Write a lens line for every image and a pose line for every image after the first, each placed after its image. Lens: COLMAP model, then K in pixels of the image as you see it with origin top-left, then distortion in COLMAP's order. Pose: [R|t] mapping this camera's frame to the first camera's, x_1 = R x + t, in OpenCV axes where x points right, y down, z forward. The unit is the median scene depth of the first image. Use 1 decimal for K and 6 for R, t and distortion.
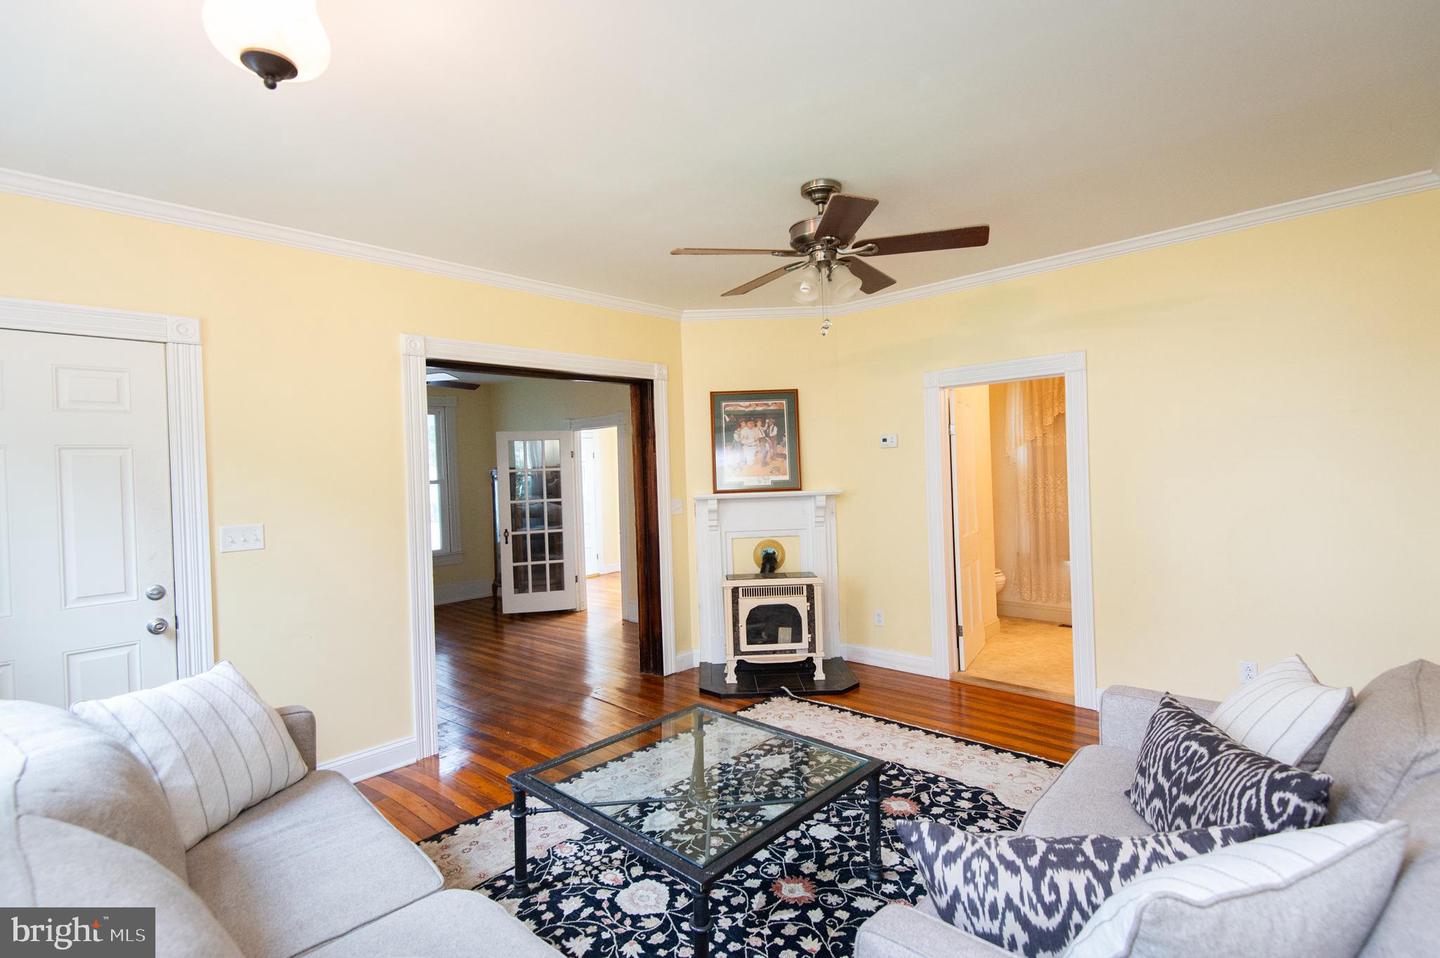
lens RADIAL K [[673.6, 0, 720.0], [0, 673.6, 479.0], [0, 0, 1]] dist [0.036933, -0.019437]
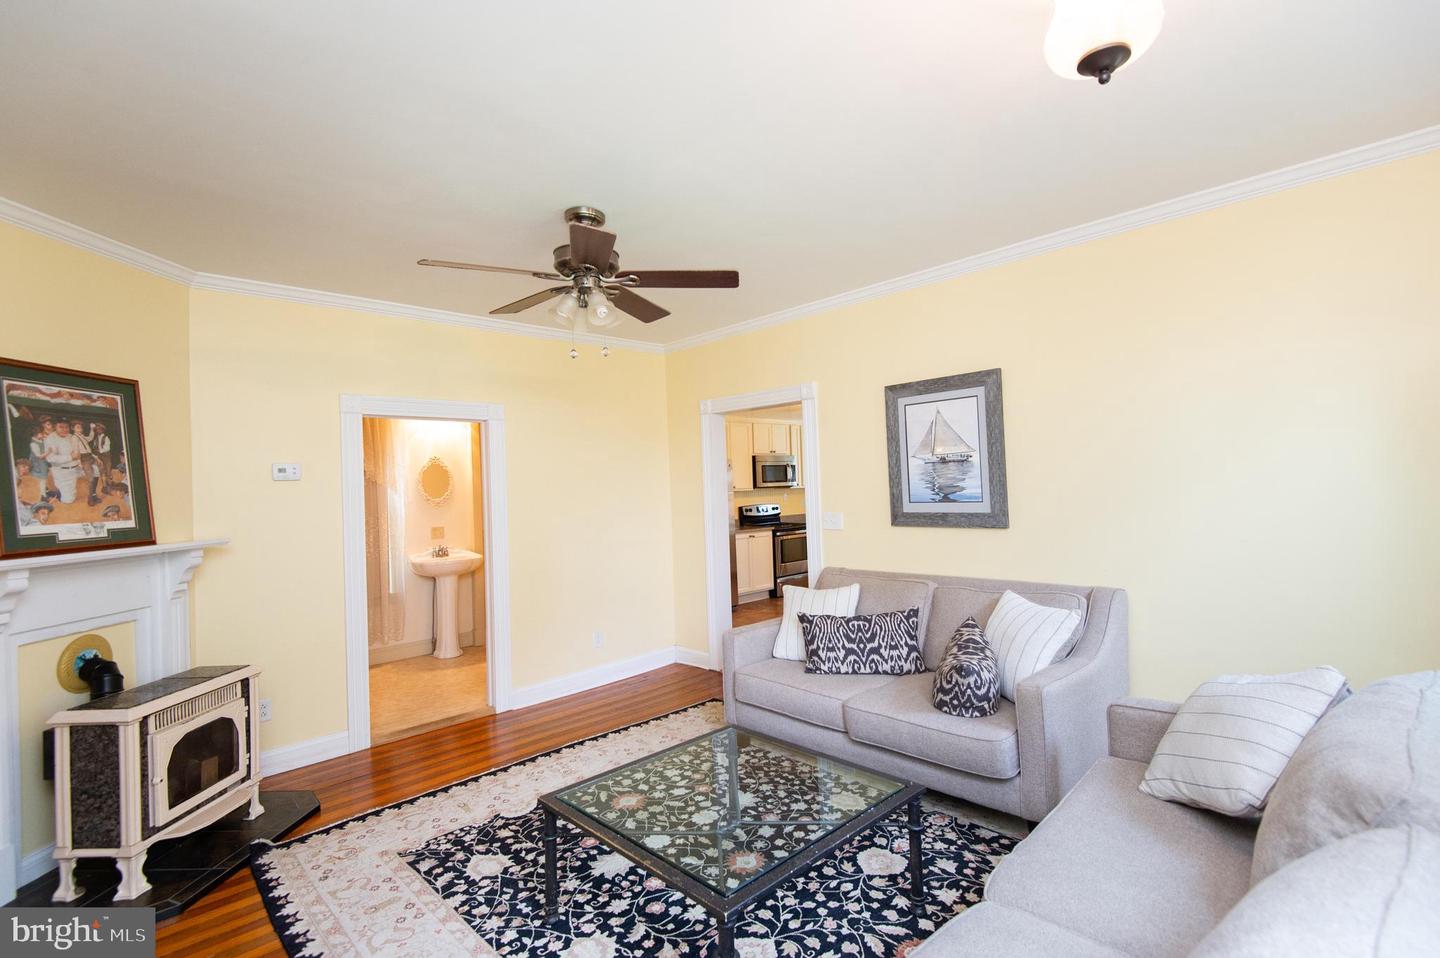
lens RADIAL K [[667.5, 0, 722.5], [0, 667.5, 478.3], [0, 0, 1]] dist [0.038846, -0.018284]
pose [[0.063381, 0.045090, 0.996970, -0.522253], [0.046365, 0.997767, -0.048074, 0.012258], [-0.996912, 0.049271, 0.061149, 0.477841]]
